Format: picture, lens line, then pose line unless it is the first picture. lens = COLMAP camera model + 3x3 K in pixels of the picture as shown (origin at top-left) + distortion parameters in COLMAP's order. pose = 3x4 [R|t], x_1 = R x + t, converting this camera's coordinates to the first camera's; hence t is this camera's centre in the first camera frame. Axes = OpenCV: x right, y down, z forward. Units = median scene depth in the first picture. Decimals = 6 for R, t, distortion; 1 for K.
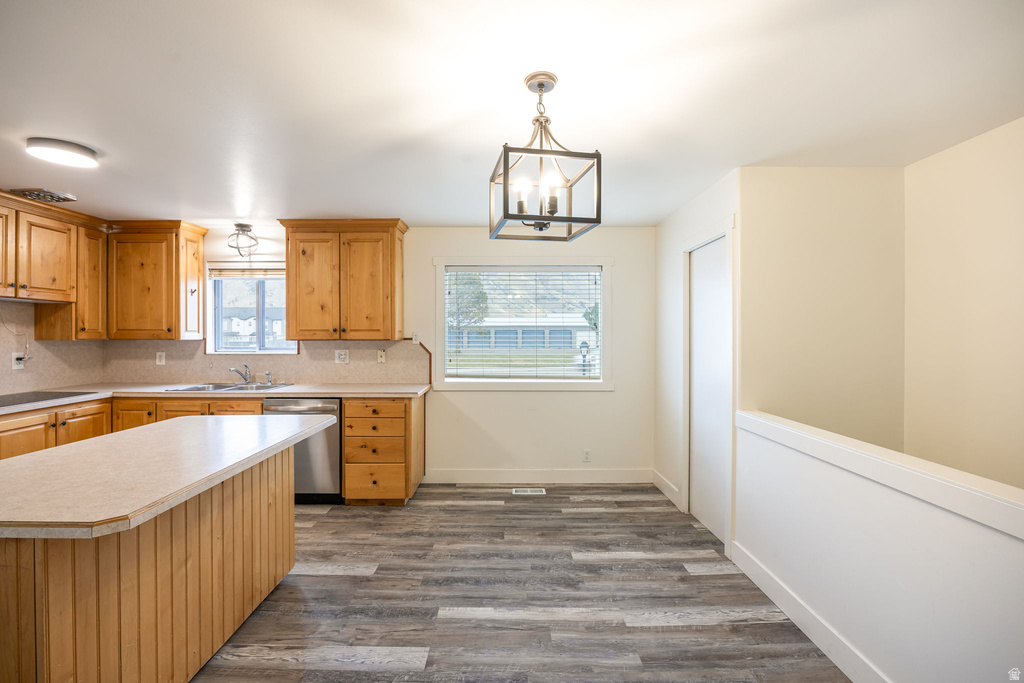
lens RADIAL K [[465.0, 0, 505.4], [0, 465.0, 337.6], [0, 0, 1]] dist [-0.017026, 0.001748]
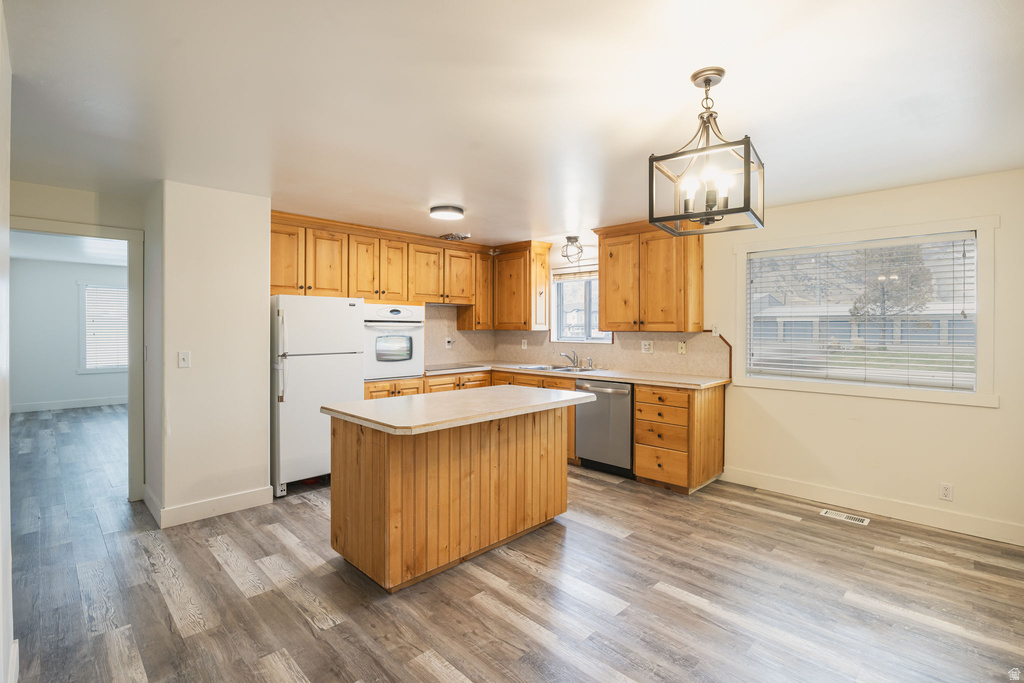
lens RADIAL K [[479.2, 0, 508.7], [0, 479.2, 330.4], [0, 0, 1]] dist [-0.011090, 0.001106]
pose [[0.707080, 0.005959, -0.707109, 0.244349], [-0.004130, 0.999982, 0.004296, -0.001126], [0.707122, -0.000117, 0.707092, -0.020403]]
